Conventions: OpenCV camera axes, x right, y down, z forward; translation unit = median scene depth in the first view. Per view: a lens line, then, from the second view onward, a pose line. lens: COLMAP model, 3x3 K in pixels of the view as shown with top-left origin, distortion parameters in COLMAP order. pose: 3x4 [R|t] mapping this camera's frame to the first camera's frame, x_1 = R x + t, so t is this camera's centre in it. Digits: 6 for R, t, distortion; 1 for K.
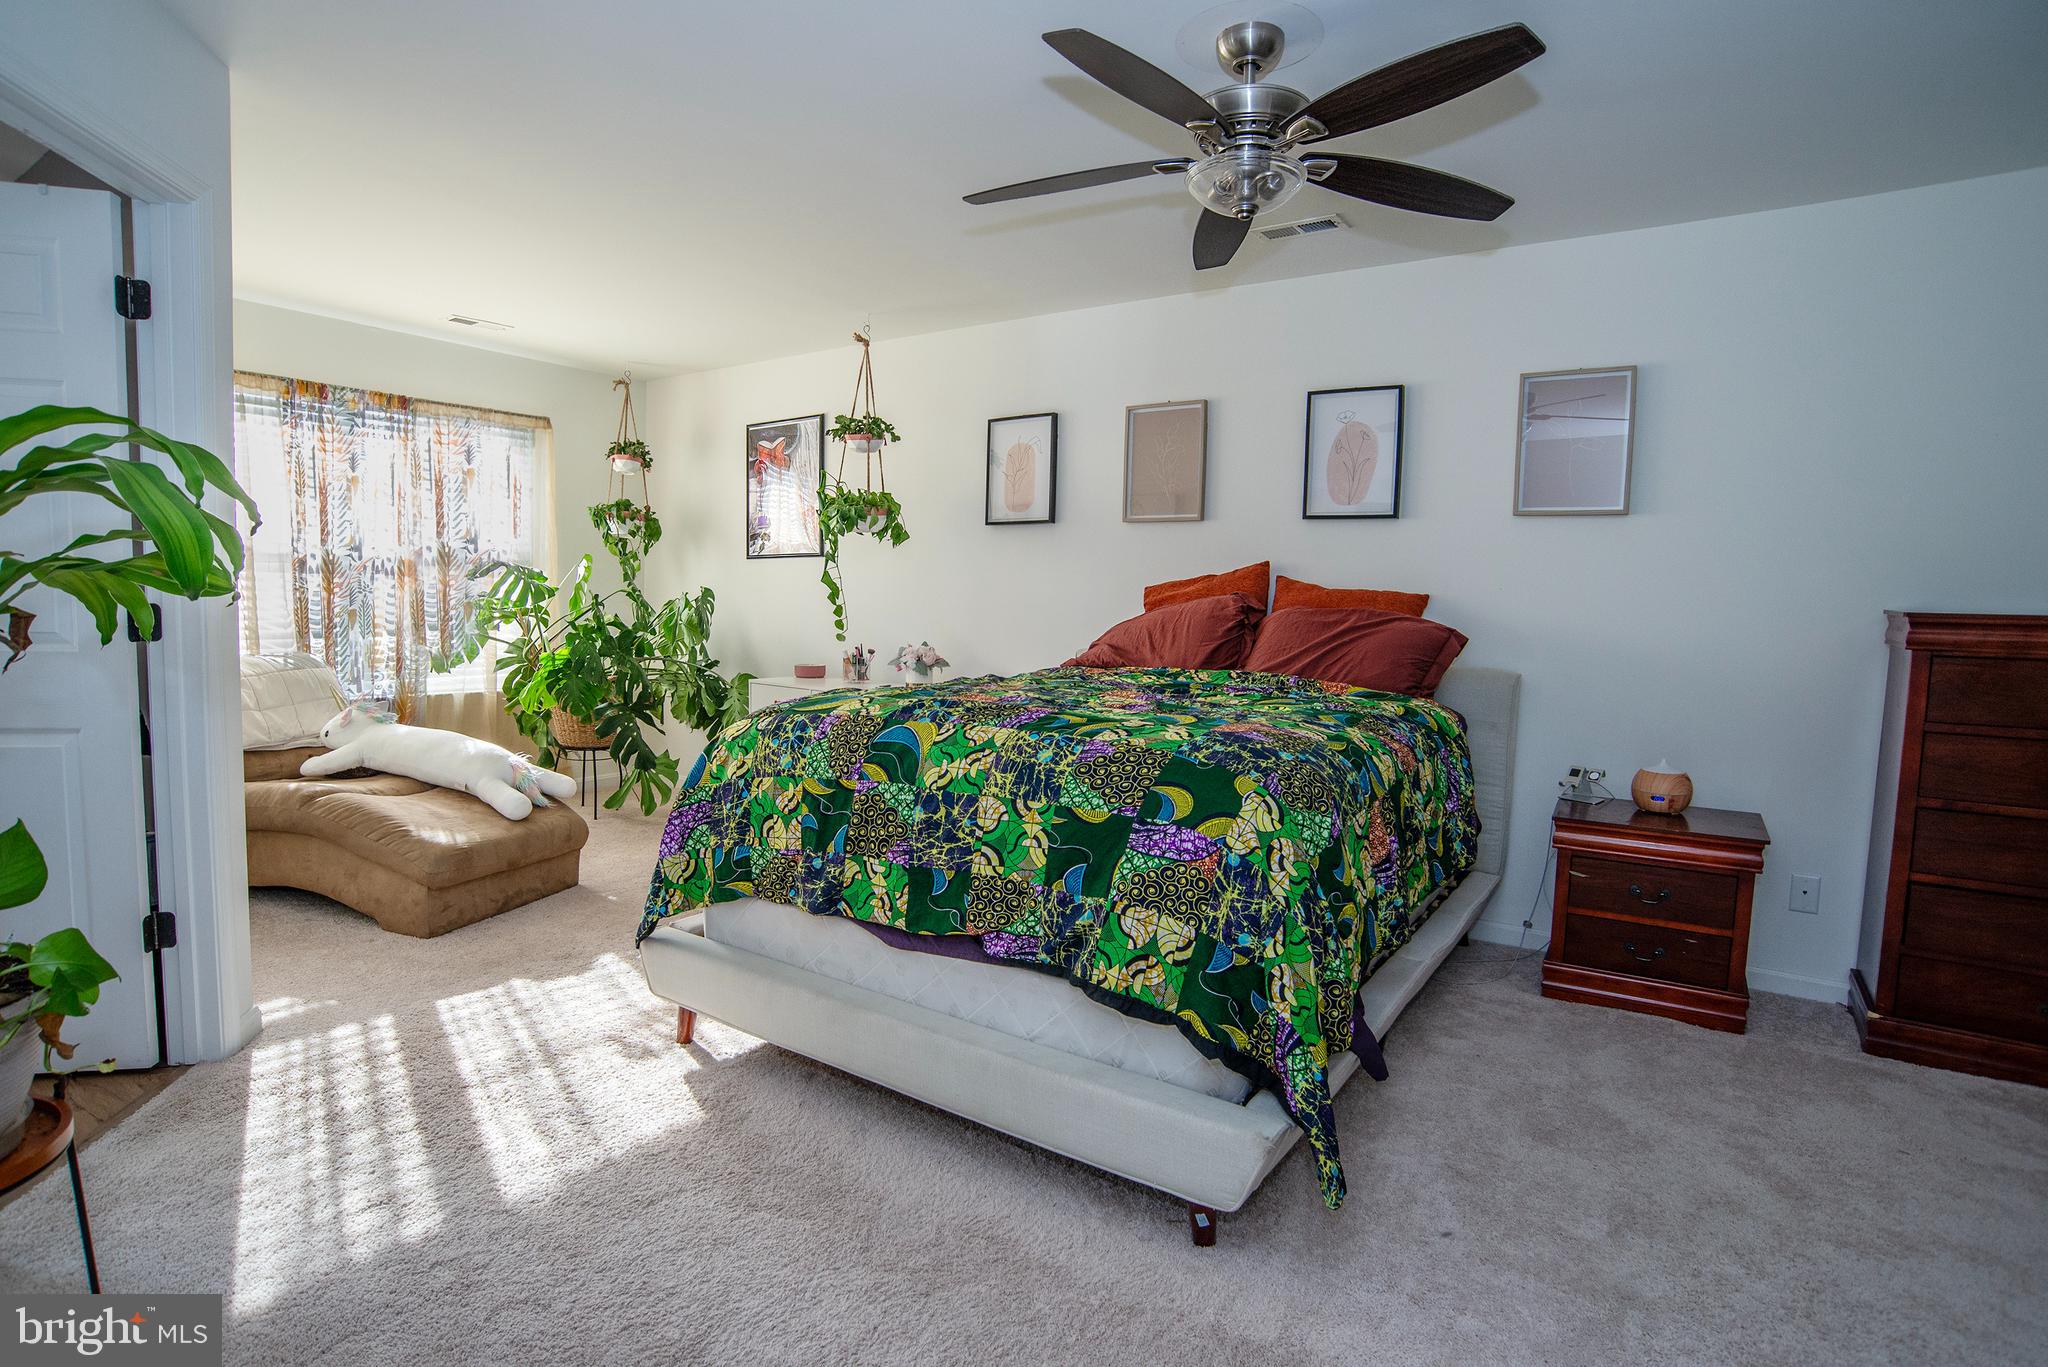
lens RADIAL K [[1063.3, 0, 997.8], [0, 1063.3, 687.5], [0, 0, 1]] dist [-0.095755, 0.040170]
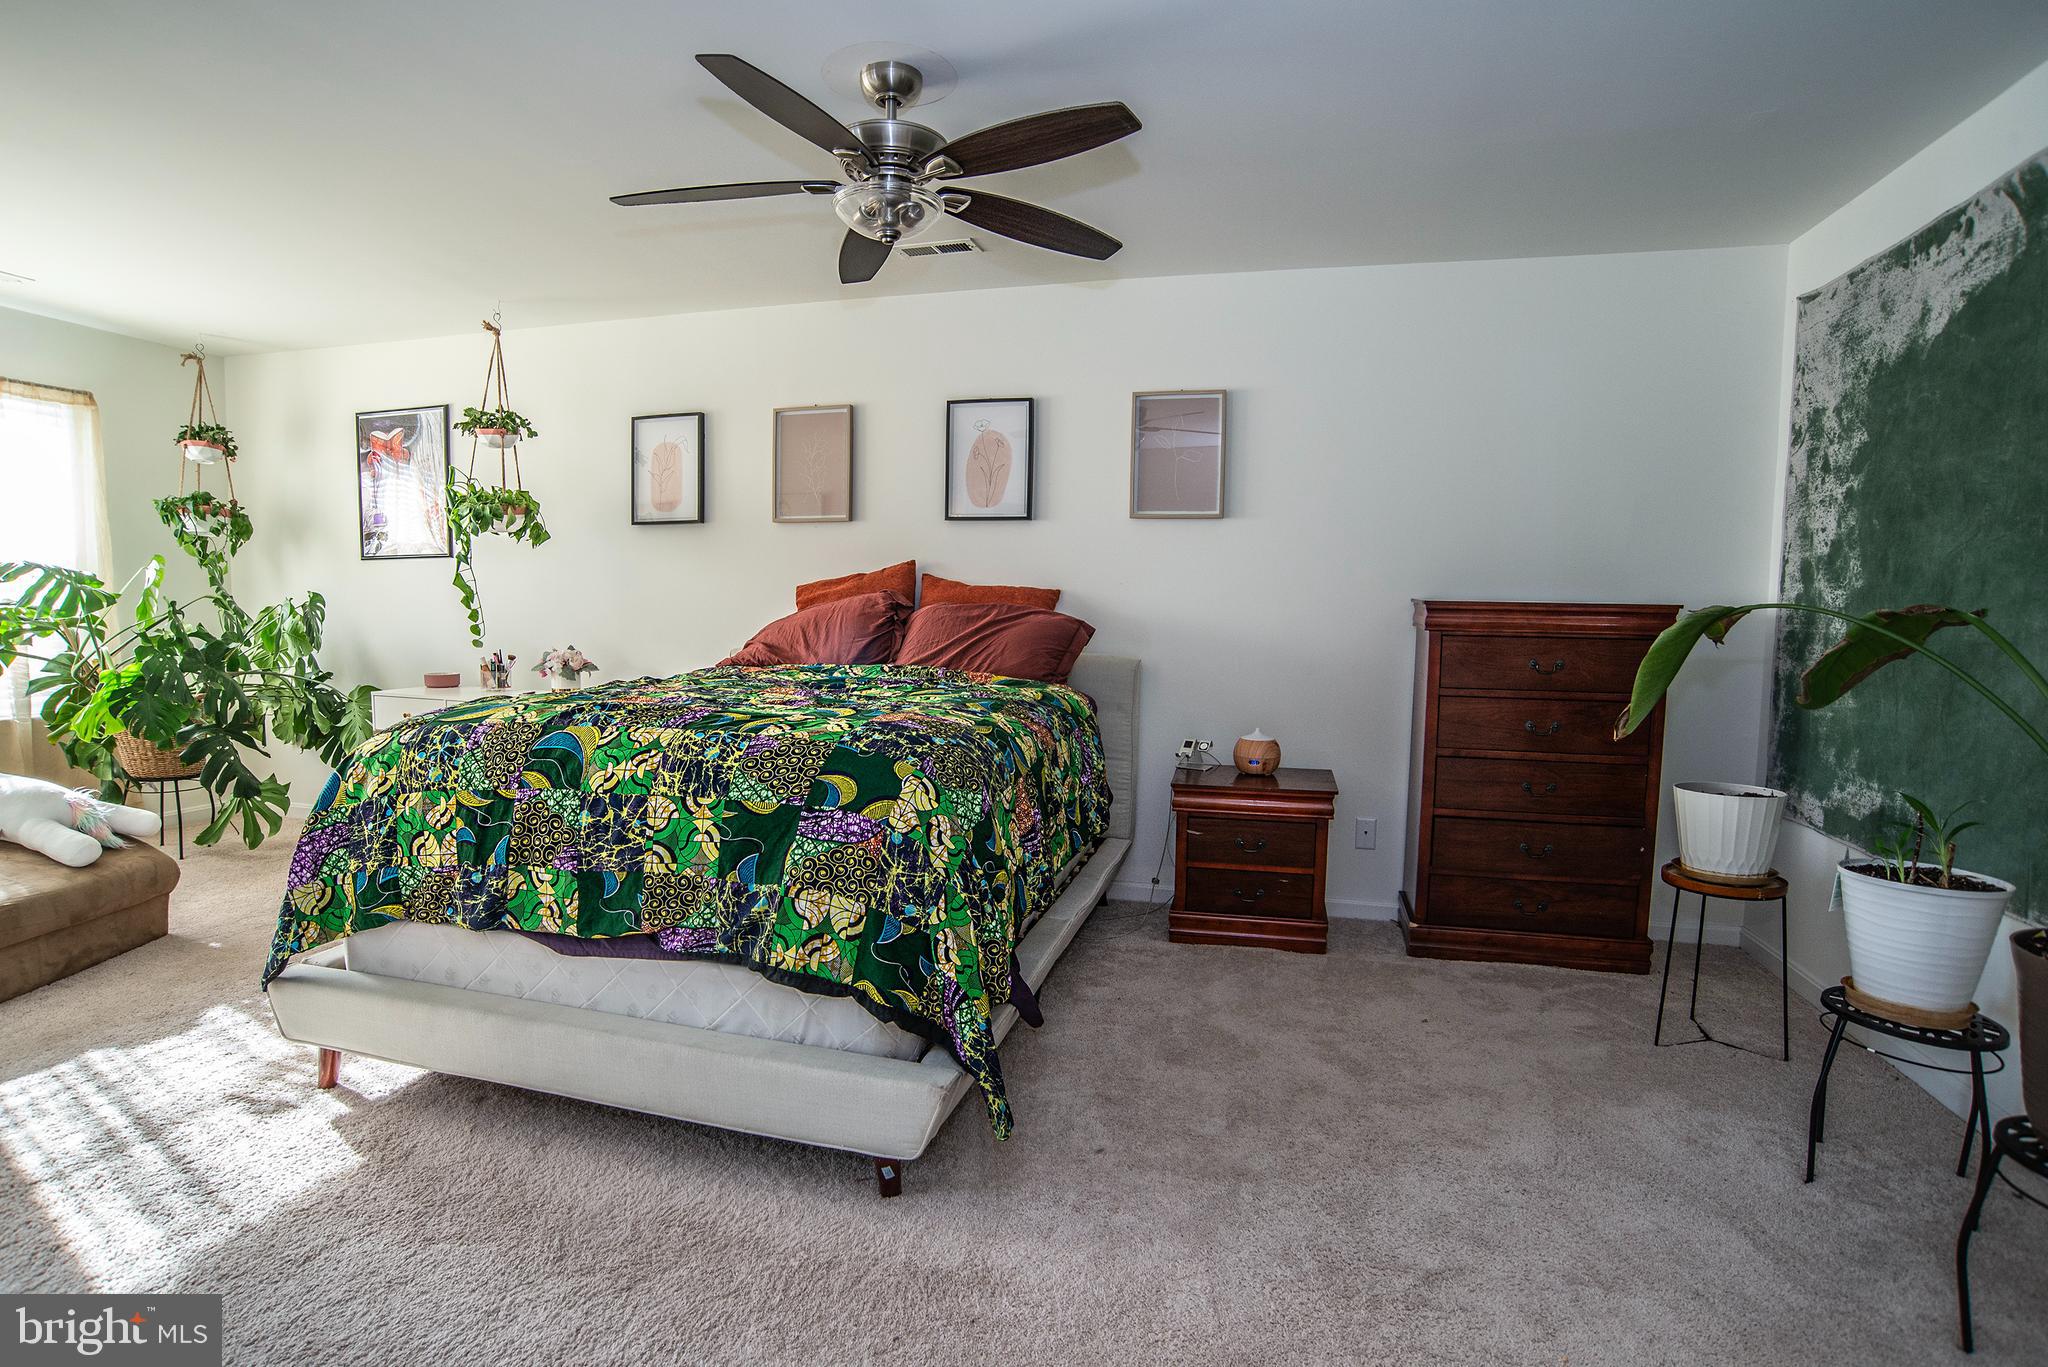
lens RADIAL K [[1063.3, 0, 1008.5], [0, 1063.3, 688.3], [0, 0, 1]] dist [-0.095755, 0.040170]
pose [[0.942975, -0.038636, 0.330615, -0.017475], [0.037241, 0.999251, 0.010556, 0.000962], [-0.330775, 0.002358, 0.943707, -0.050924]]
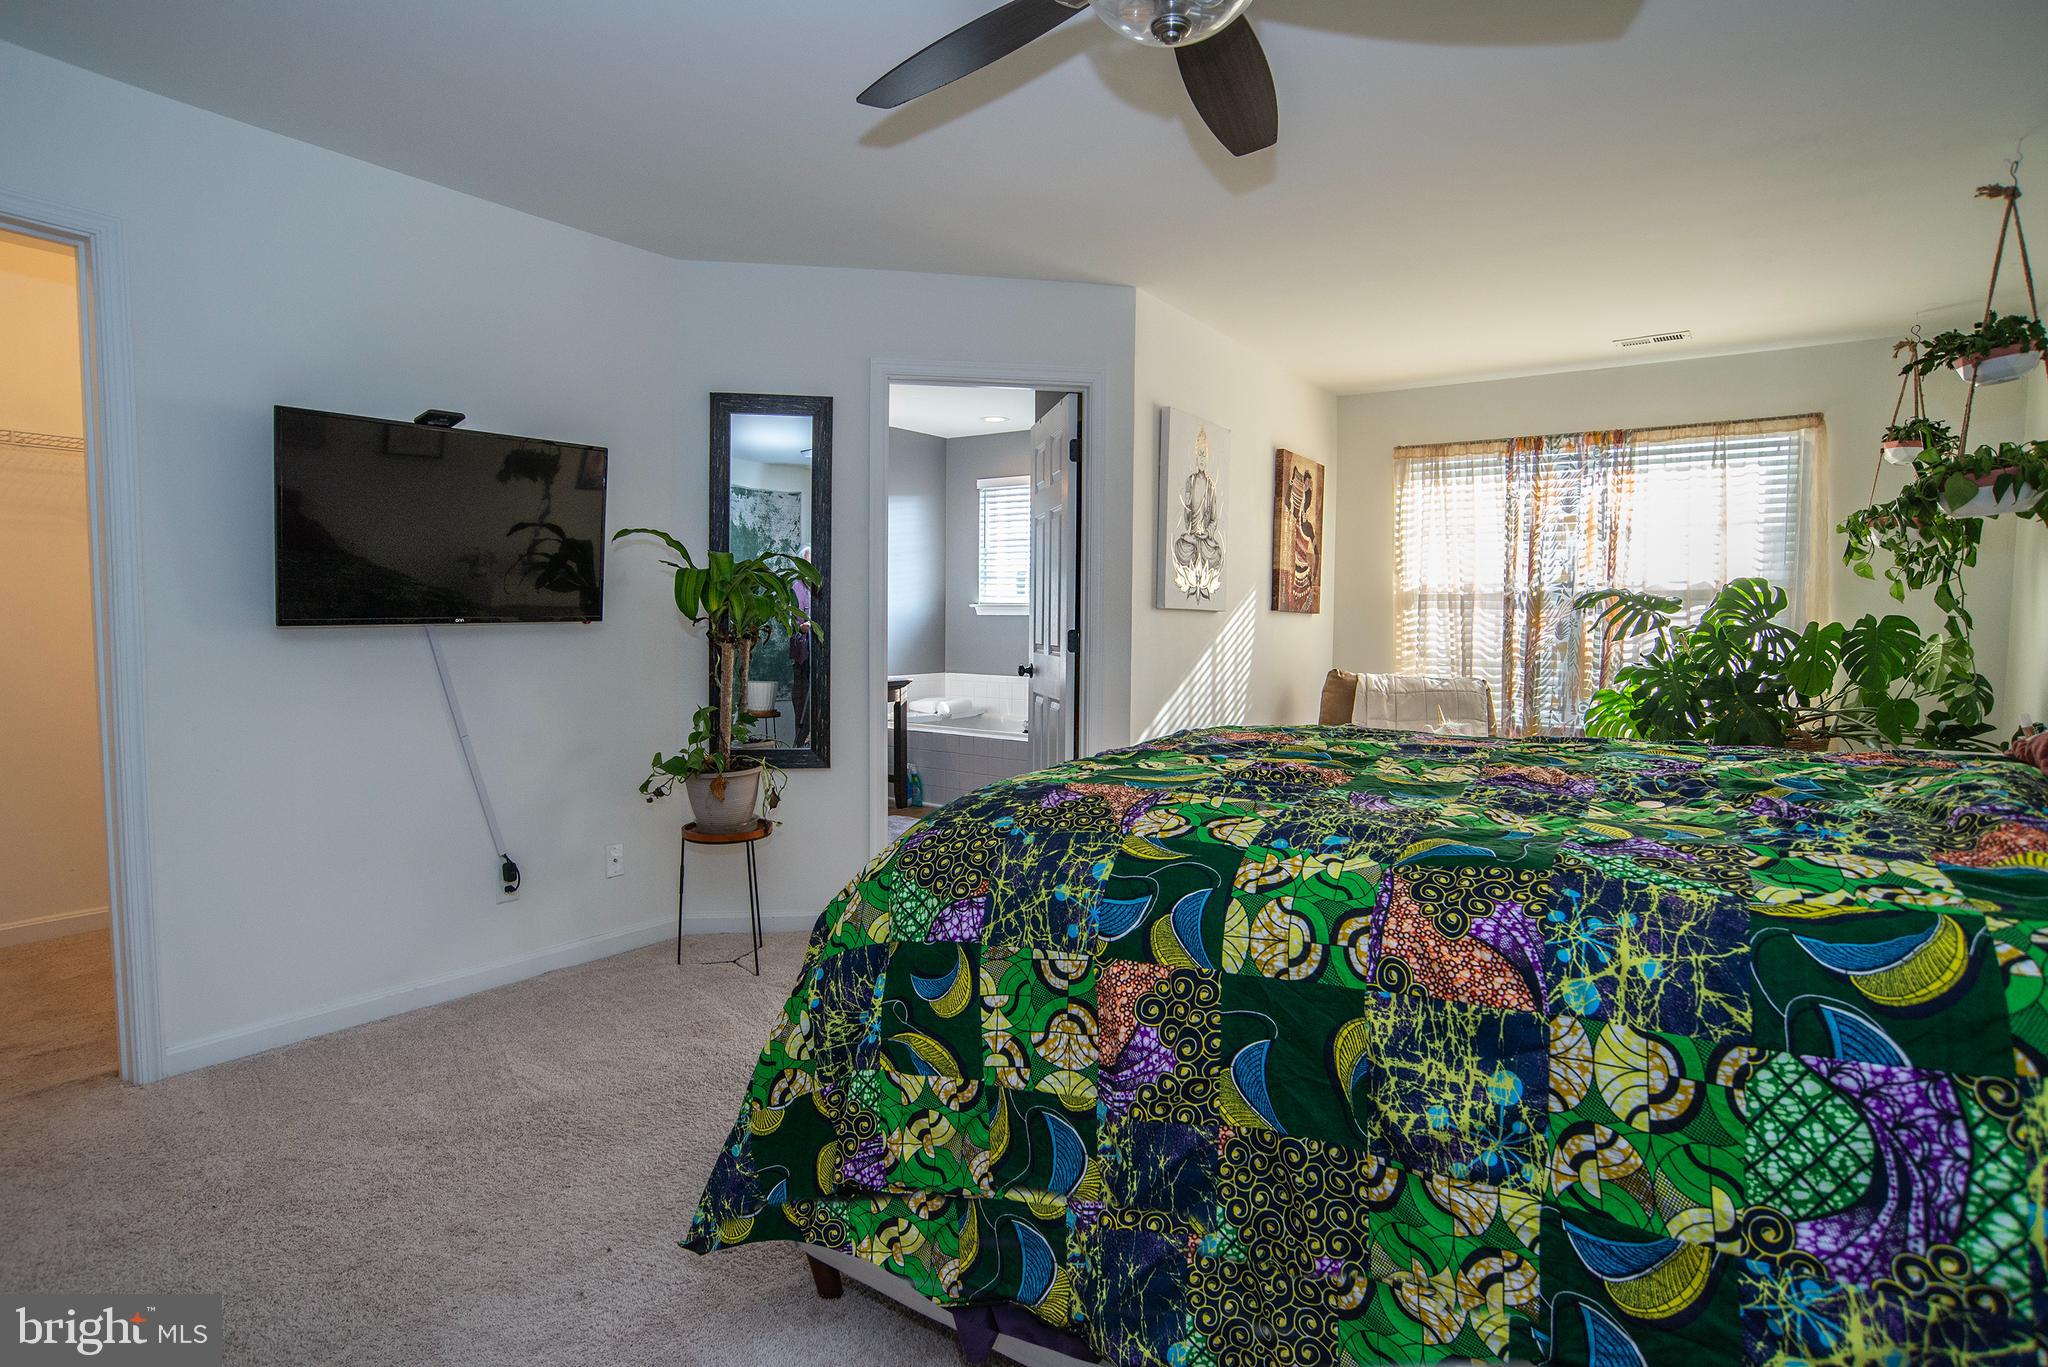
lens RADIAL K [[1063.3, 0, 1016.7], [0, 1063.3, 679.1], [0, 0, 1]] dist [-0.095755, 0.040170]
pose [[0.000138, 0.025994, -0.999662, 0.817863], [-0.086507, 0.995915, 0.025885, -0.033148], [0.996251, 0.086475, 0.002387, 0.830731]]
